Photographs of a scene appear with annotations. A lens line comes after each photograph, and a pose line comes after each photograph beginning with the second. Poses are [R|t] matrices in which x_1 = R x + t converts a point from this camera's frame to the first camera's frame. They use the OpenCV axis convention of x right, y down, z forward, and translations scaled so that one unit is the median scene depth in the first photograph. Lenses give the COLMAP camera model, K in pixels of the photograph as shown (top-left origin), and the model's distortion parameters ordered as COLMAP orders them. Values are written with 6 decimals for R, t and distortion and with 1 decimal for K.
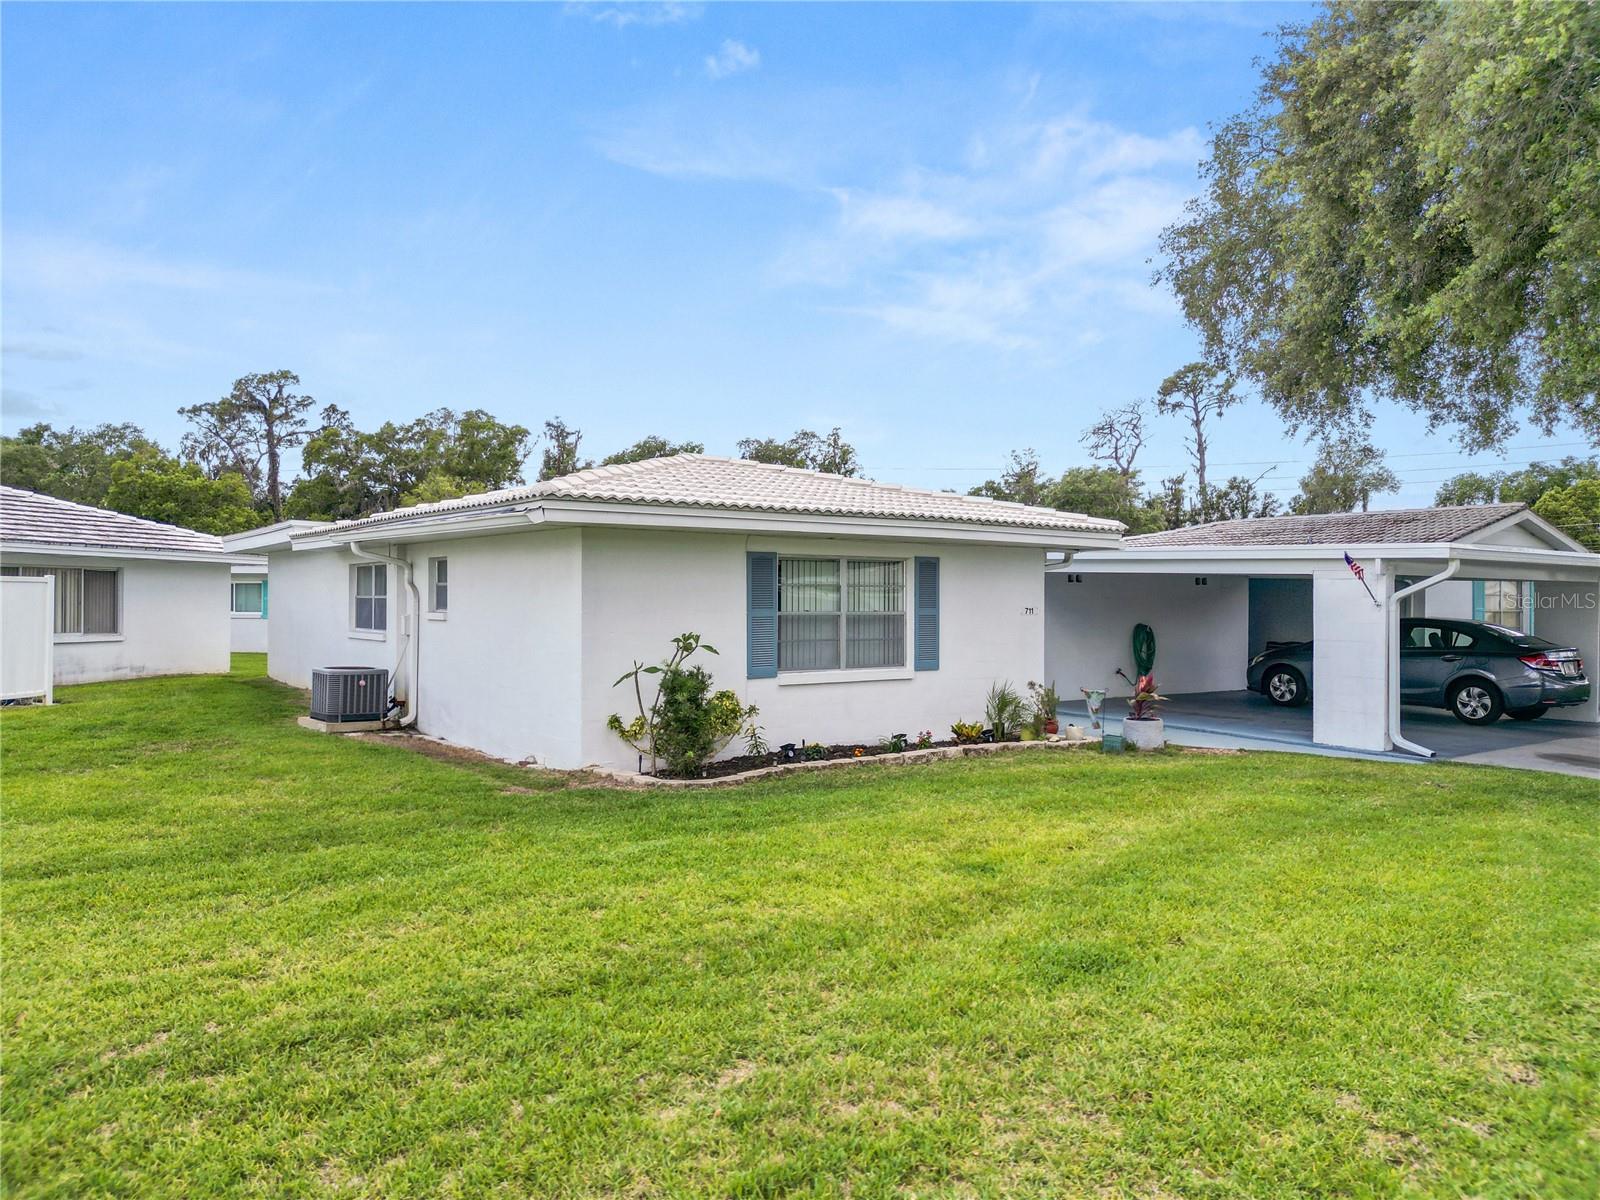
lens RADIAL K [[1106.8, 0, 793.8], [0, 1106.8, 602.9], [0, 0, 1]] dist [0.074341, -0.090019]
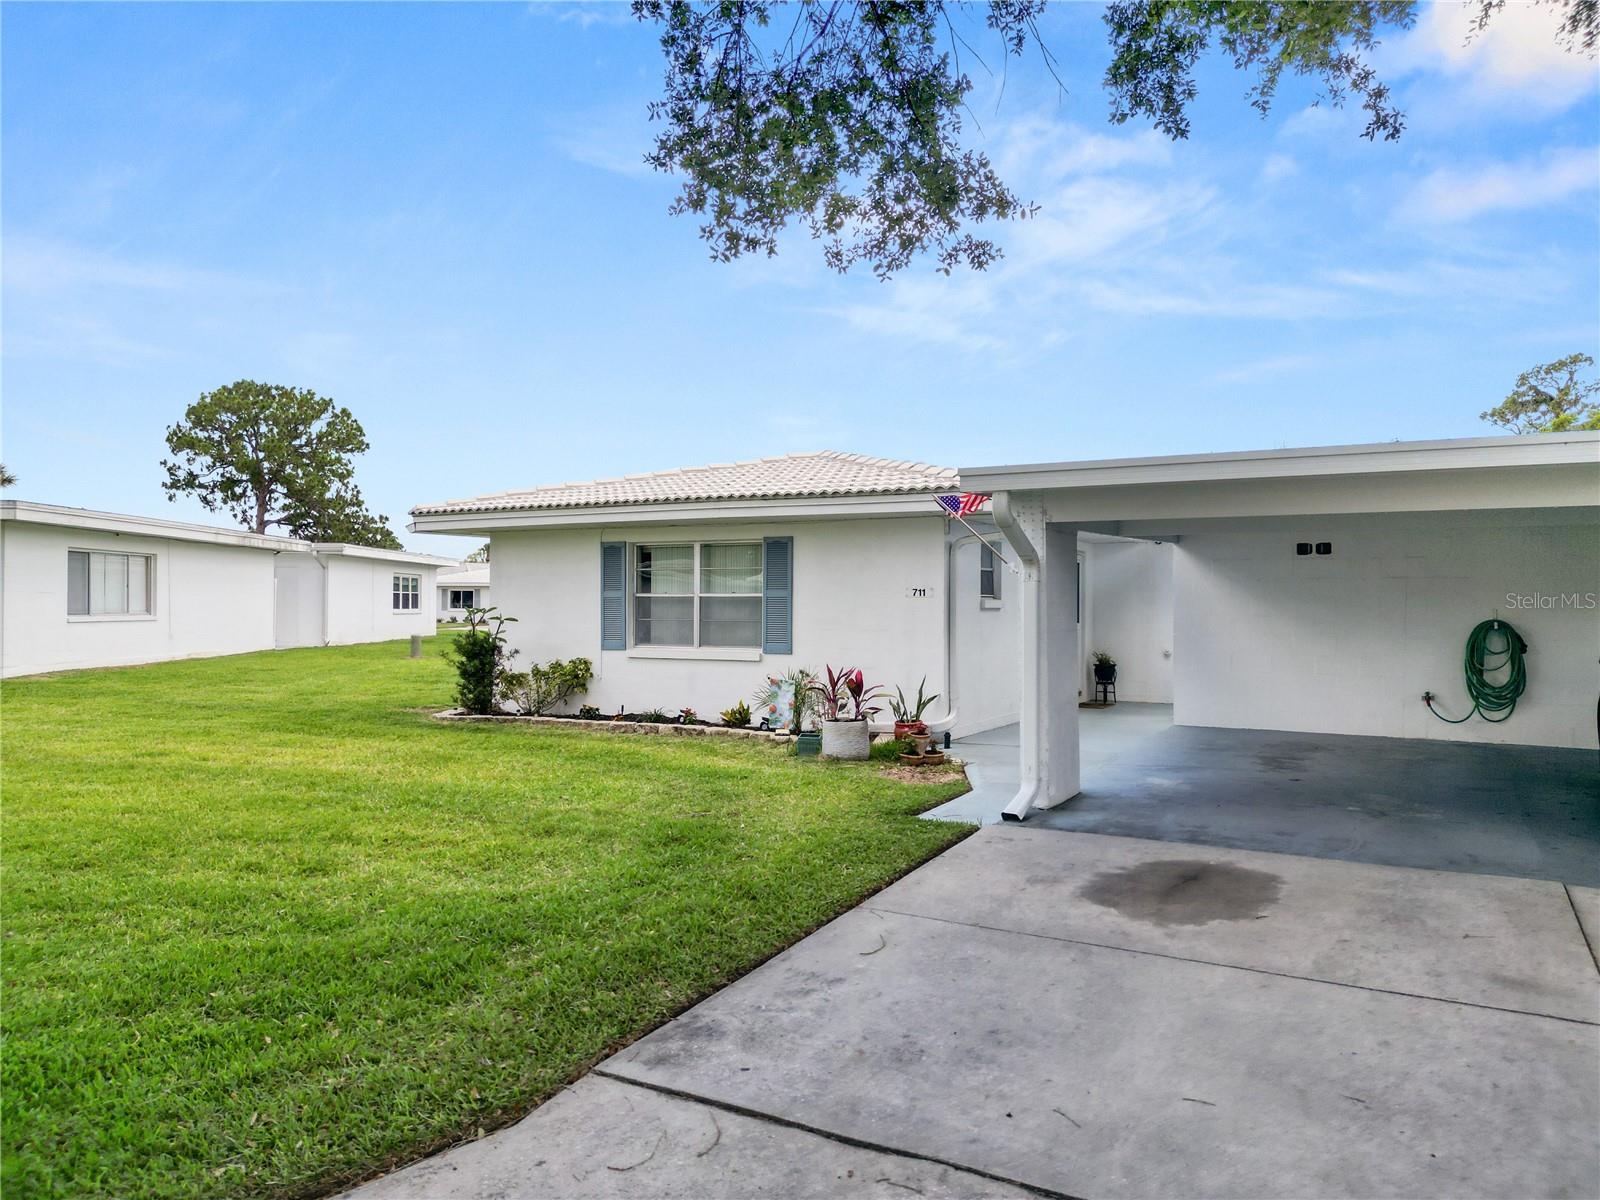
lens RADIAL K [[1106.8, 0, 793.8], [0, 1106.8, 602.9], [0, 0, 1]] dist [0.074341, -0.090019]
pose [[0.405359, -0.005213, -0.914143, 1.004378], [-0.006276, 0.999944, -0.008486, 0.024465], [0.914136, 0.009177, 0.405304, 0.619736]]
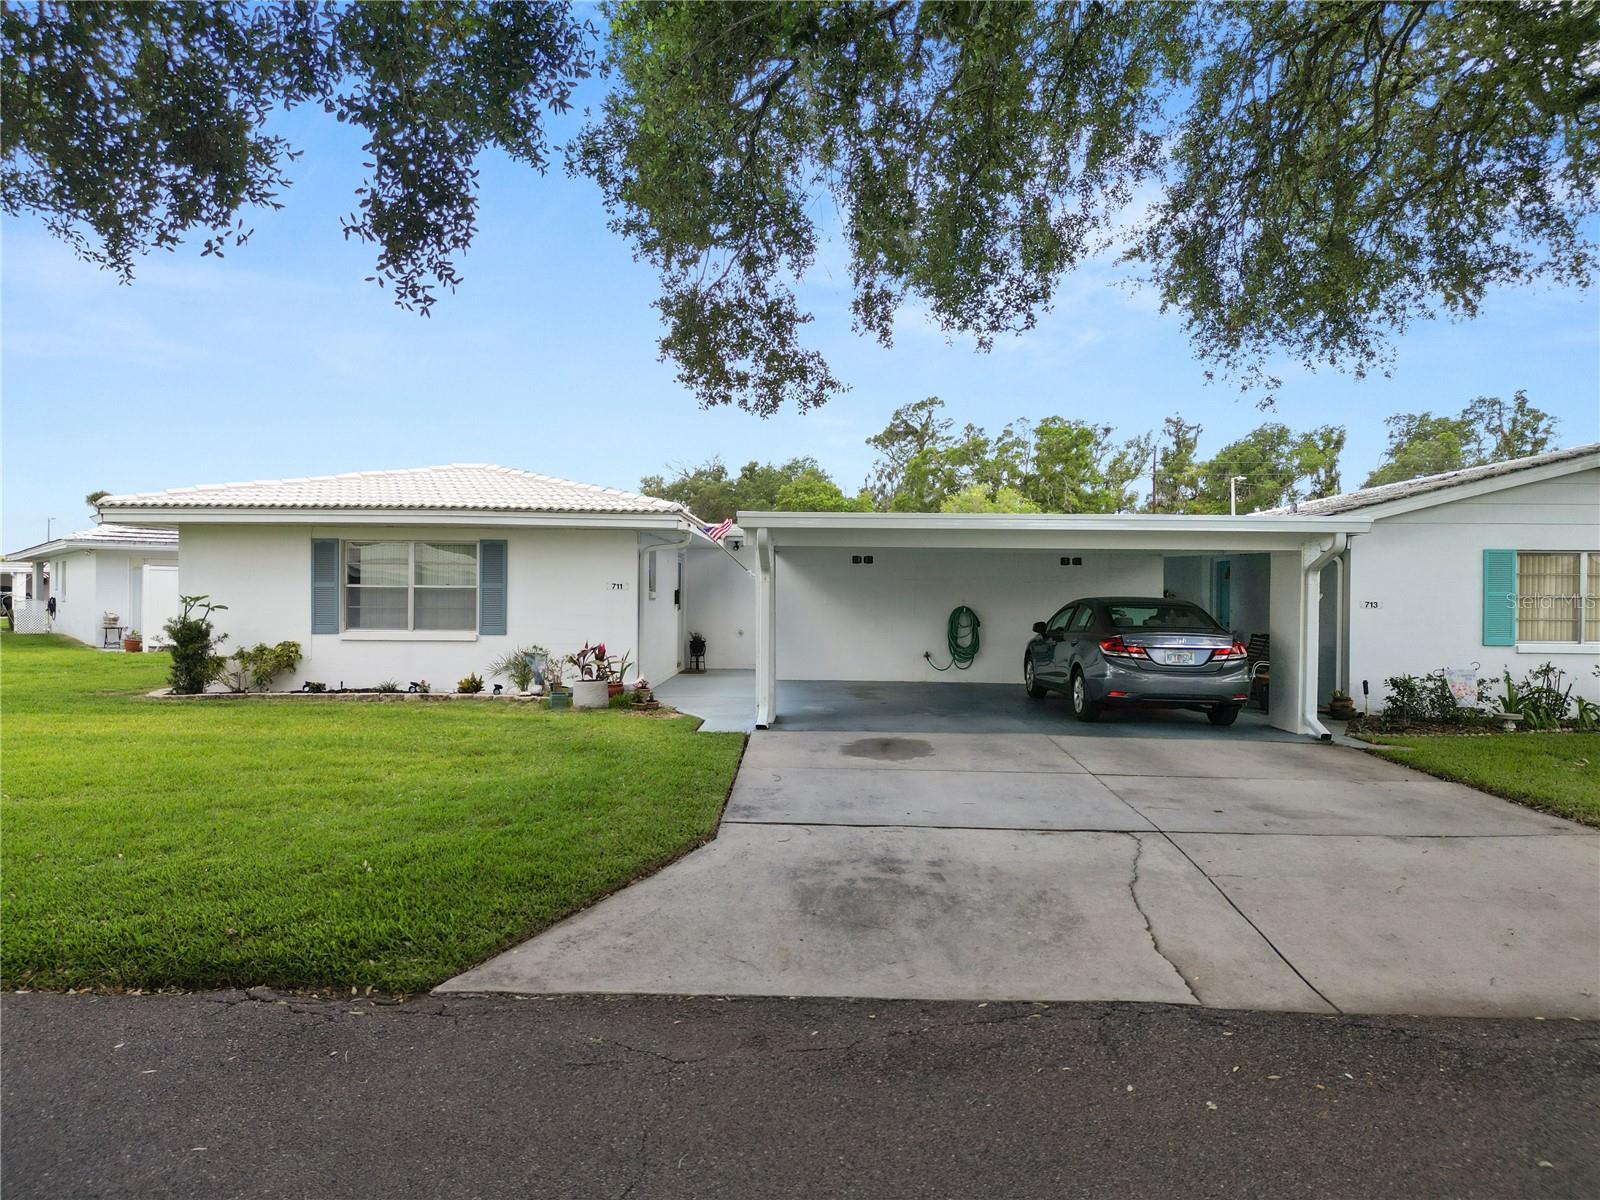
lens RADIAL K [[1106.8, 0, 793.8], [0, 1106.8, 602.9], [0, 0, 1]] dist [0.074341, -0.090019]
pose [[0.790981, 0.005122, -0.611819, 1.110892], [-0.007522, 0.999971, -0.001353, 0.025909], [0.611794, 0.005672, 0.790997, 0.245881]]
